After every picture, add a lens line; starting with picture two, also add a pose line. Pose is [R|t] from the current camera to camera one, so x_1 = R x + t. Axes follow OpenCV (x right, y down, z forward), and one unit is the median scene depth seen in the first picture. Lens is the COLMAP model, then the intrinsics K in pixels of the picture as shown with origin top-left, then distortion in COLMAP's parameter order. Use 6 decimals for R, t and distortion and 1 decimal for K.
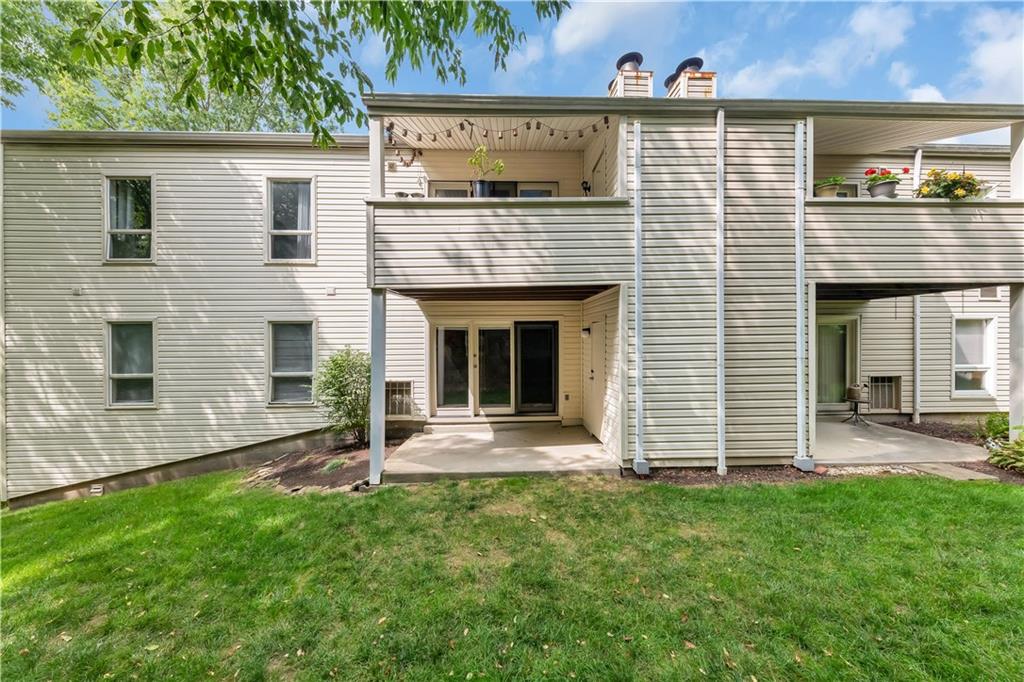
lens RADIAL K [[360.8, 0, 512.0], [0, 360.8, 341.0], [0, 0, 1]] dist [0.000875, -0.000047]
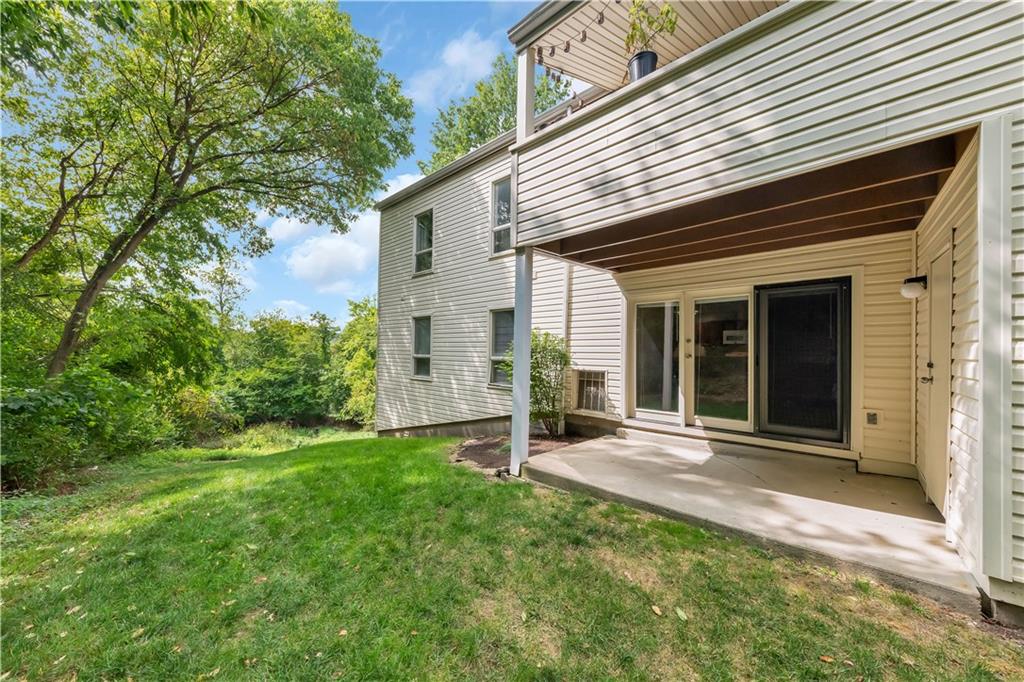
lens RADIAL K [[359.0, 0, 515.8], [0, 359.0, 346.6], [0, 0, 1]] dist [0.000863, -0.000139]
pose [[0.715008, 0.004141, -0.699105, 0.157979], [-0.021105, 0.999655, -0.015664, 0.075416], [0.698798, 0.025955, 0.714848, 0.276181]]
